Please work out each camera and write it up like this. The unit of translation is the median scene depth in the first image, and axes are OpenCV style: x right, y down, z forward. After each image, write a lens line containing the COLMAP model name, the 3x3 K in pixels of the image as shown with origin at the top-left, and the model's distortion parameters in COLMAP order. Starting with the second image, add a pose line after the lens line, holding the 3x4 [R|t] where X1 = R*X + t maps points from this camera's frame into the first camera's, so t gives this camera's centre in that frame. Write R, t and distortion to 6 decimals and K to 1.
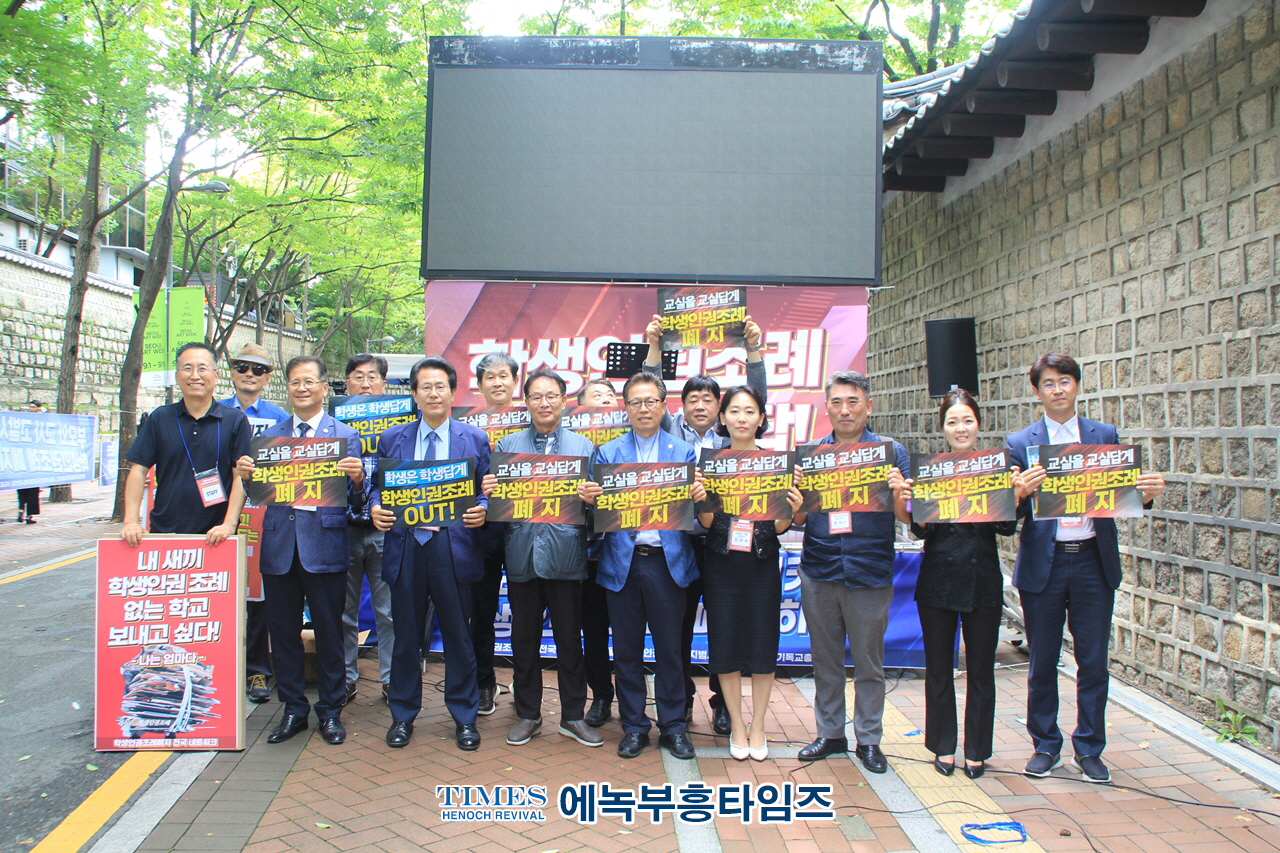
lens RADIAL K [[1038.9, 0, 640.0], [0, 1038.9, 426.5], [0, 0, 1]] dist [-0.159340, 0.110499]
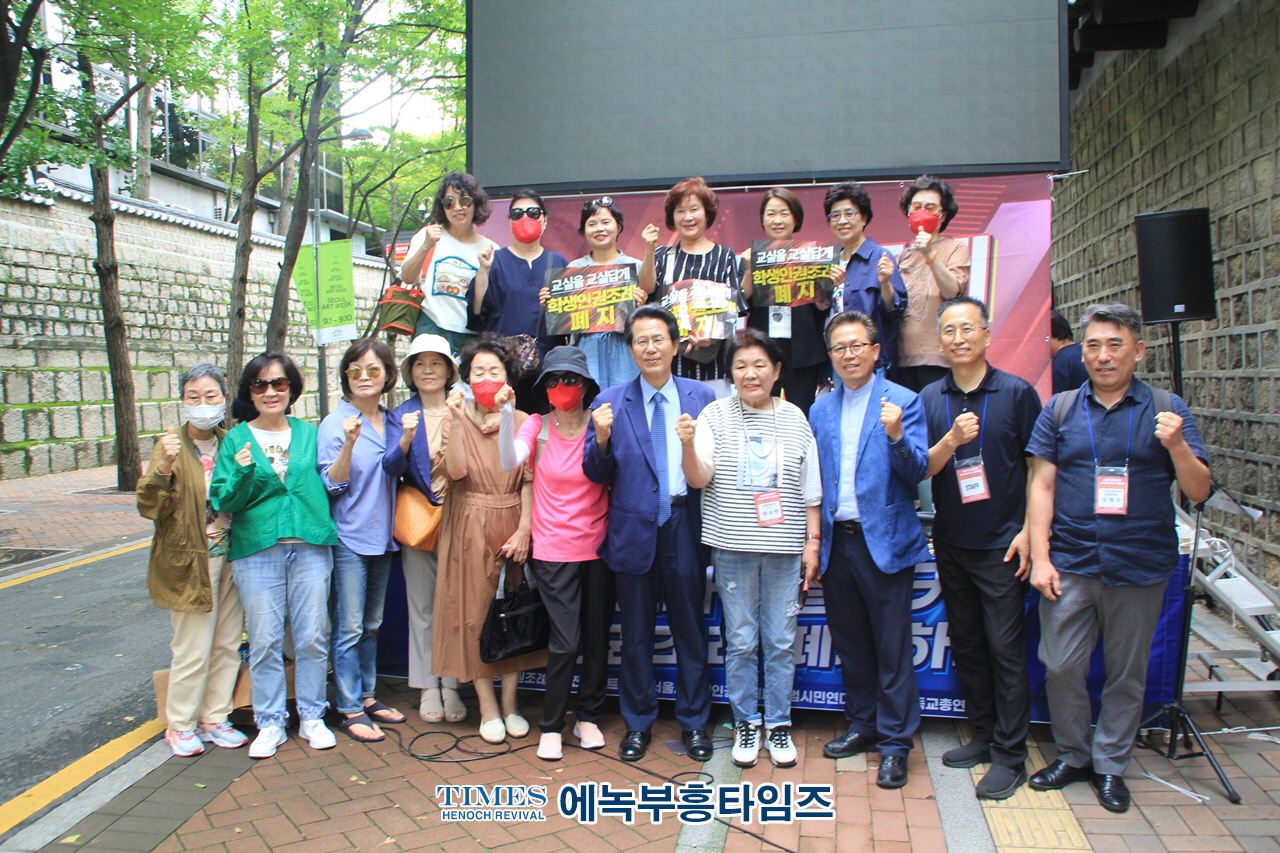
lens RADIAL K [[1038.9, 0, 640.0], [0, 1038.9, 426.5], [0, 0, 1]] dist [-0.159340, 0.110499]
pose [[0.975991, -0.018534, -0.217019, 0.072165], [0.029654, 0.998402, 0.048097, -0.000855], [0.215781, -0.053378, 0.974982, 0.190663]]
